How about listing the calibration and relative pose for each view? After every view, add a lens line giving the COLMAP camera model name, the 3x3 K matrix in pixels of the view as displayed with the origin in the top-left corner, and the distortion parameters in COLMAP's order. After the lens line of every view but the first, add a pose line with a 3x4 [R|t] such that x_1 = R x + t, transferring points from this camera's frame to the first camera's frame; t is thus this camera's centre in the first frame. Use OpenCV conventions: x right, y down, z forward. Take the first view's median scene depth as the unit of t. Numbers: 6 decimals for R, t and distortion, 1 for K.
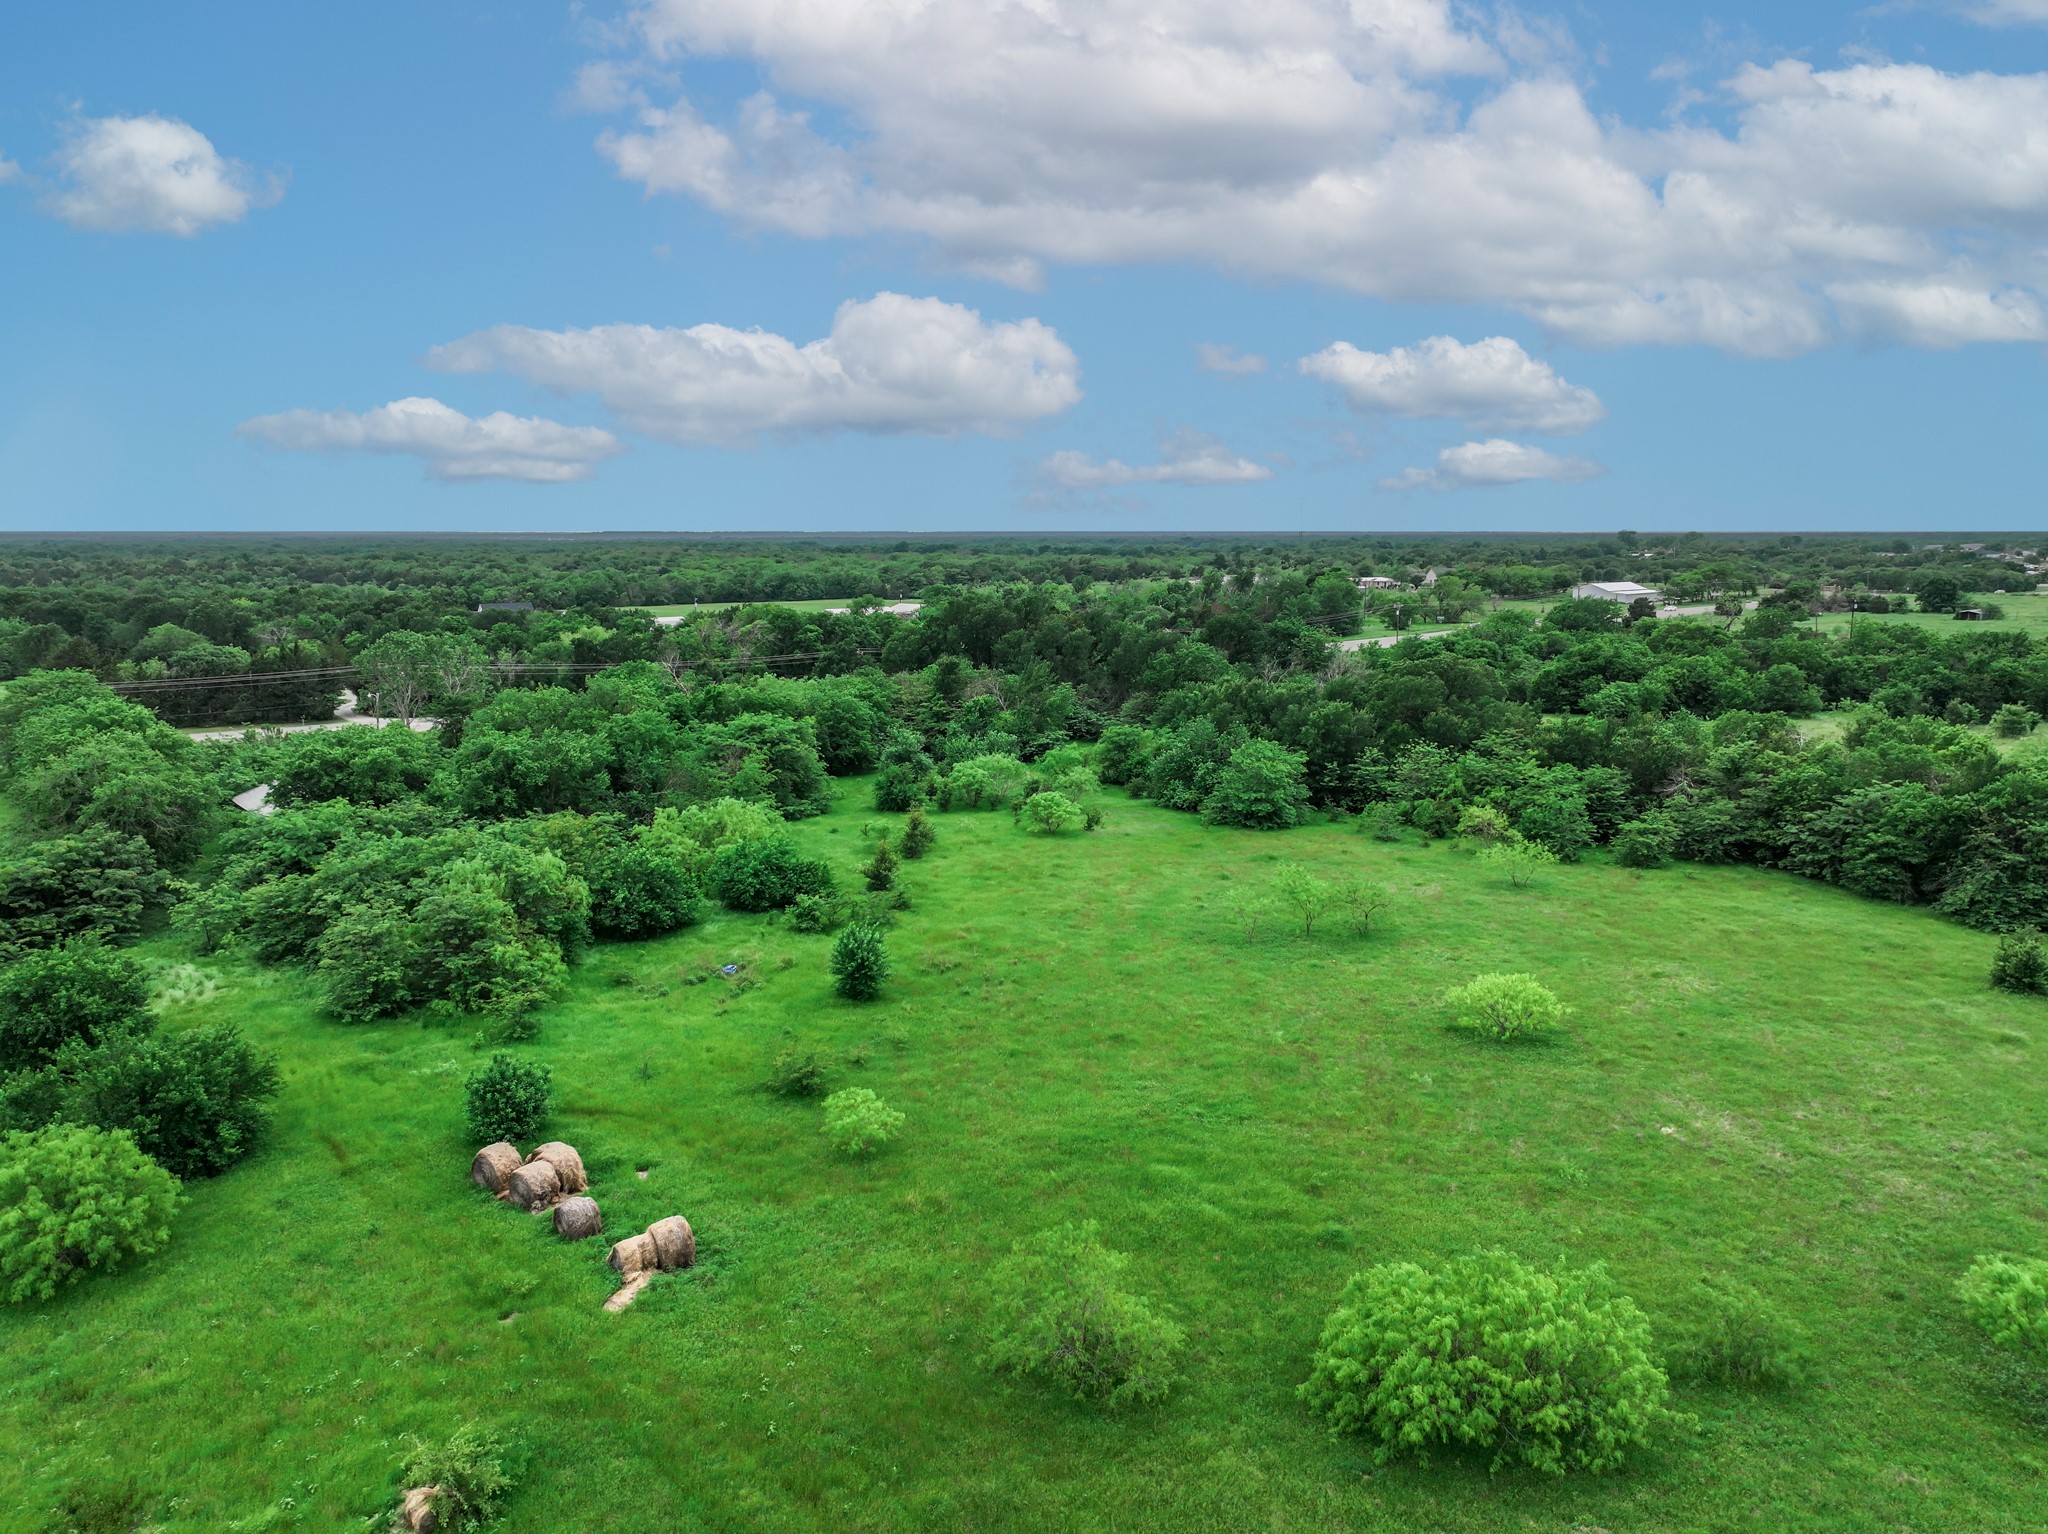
lens RADIAL K [[1456.6, 0, 1029.0], [0, 1456.6, 767.9], [0, 0, 1]] dist [0.007909, 0.003963]
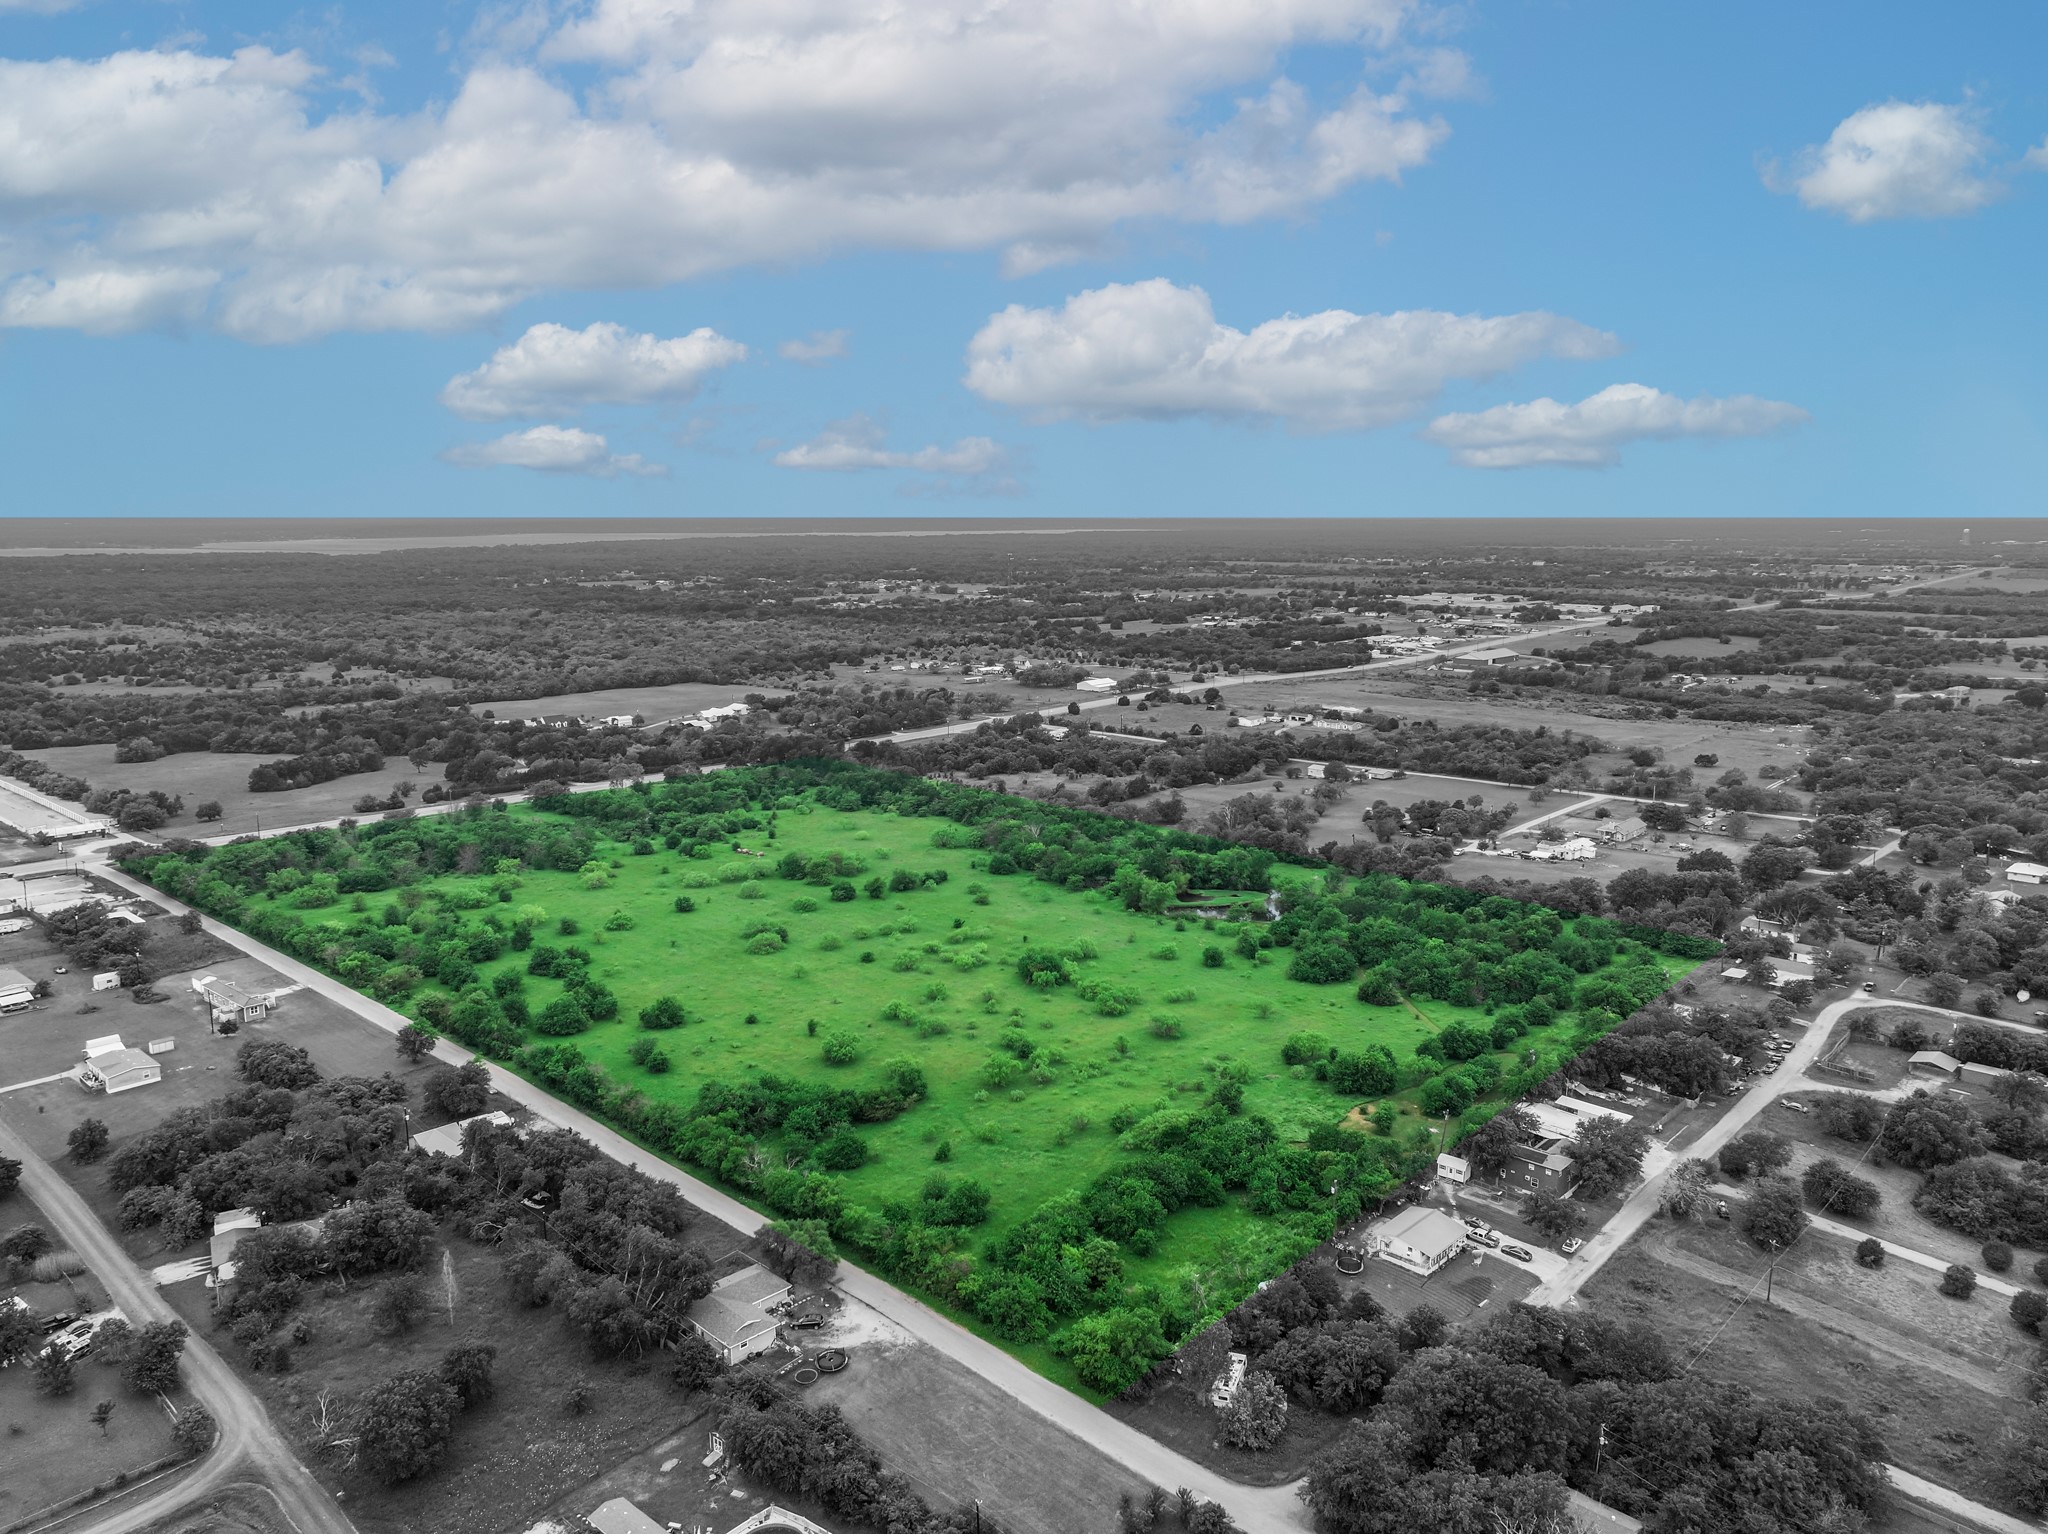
lens RADIAL K [[1456.6, 0, 1023.2], [0, 1456.6, 767.4], [0, 0, 1]] dist [0.007909, 0.003963]
pose [[0.988973, -0.024829, 0.145997, 0.035143], [0.022857, 0.999624, 0.015167, -0.145077], [-0.146319, -0.011663, 0.989169, -3.415953]]
